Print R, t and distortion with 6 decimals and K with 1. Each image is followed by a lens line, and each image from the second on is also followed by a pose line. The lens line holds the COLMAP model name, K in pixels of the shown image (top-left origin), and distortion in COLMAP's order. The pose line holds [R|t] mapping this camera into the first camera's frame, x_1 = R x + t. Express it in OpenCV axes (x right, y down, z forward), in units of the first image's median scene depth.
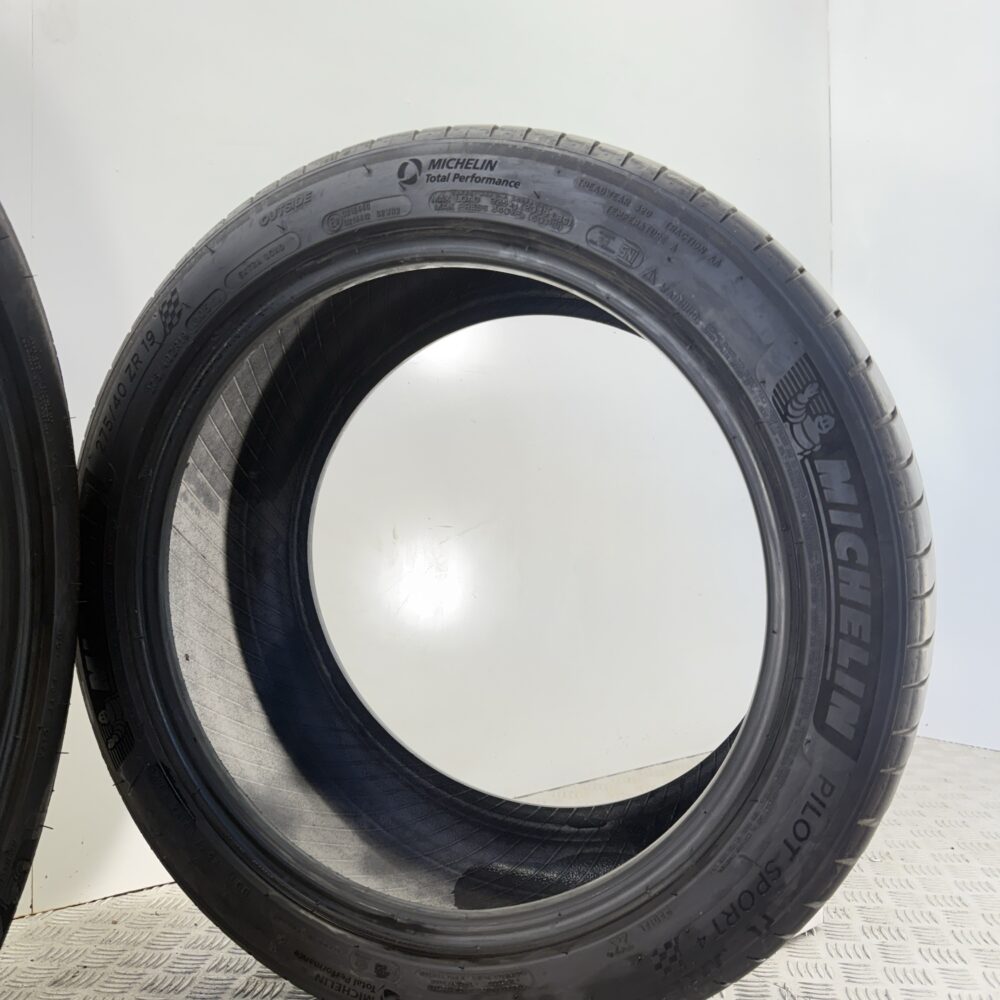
lens RADIAL K [[933.8, 0, 505.6], [0, 933.8, 491.8], [0, 0, 1]] dist [0.183392, -0.462772]
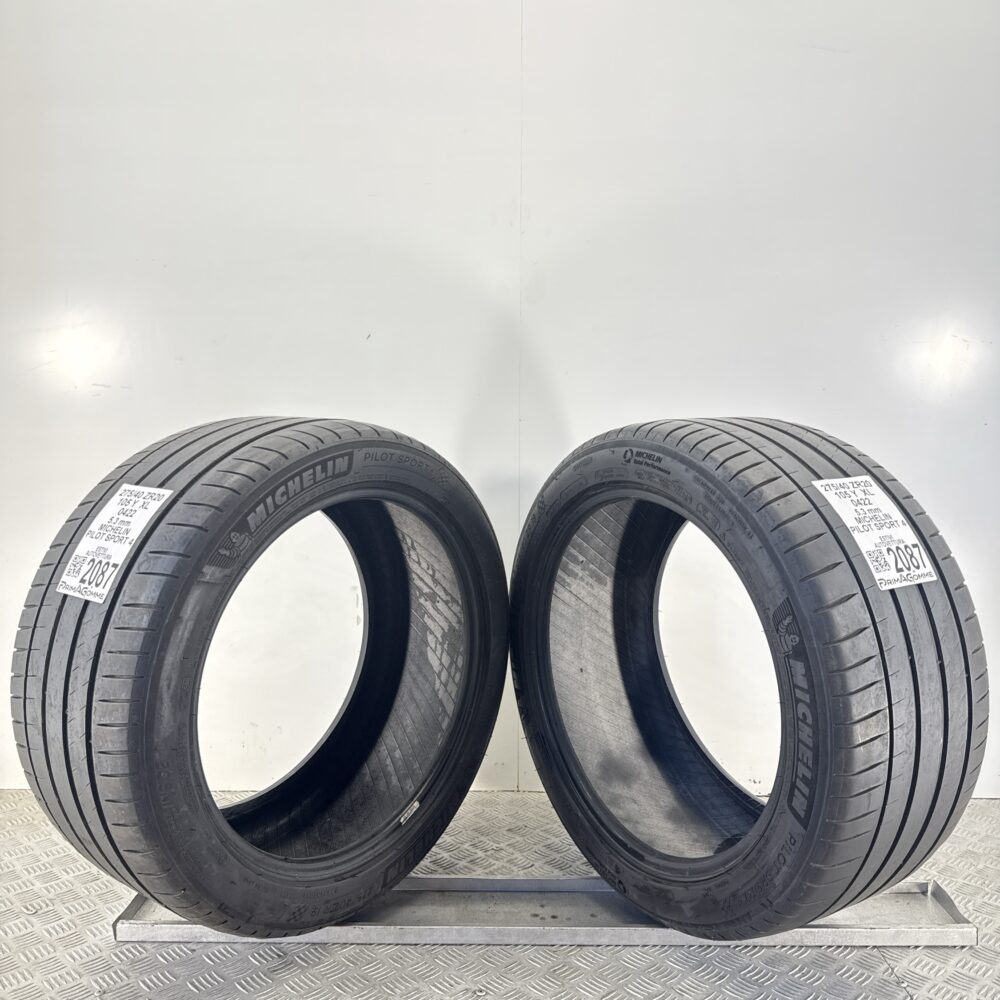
lens RADIAL K [[933.8, 0, 505.6], [0, 933.8, 491.8], [0, 0, 1]] dist [0.183392, -0.462772]
pose [[0.781673, 0.056541, -0.621120, 0.857237], [0.000304, 0.995848, 0.091035, -0.435178], [0.623688, -0.071349, 0.778410, -0.586435]]
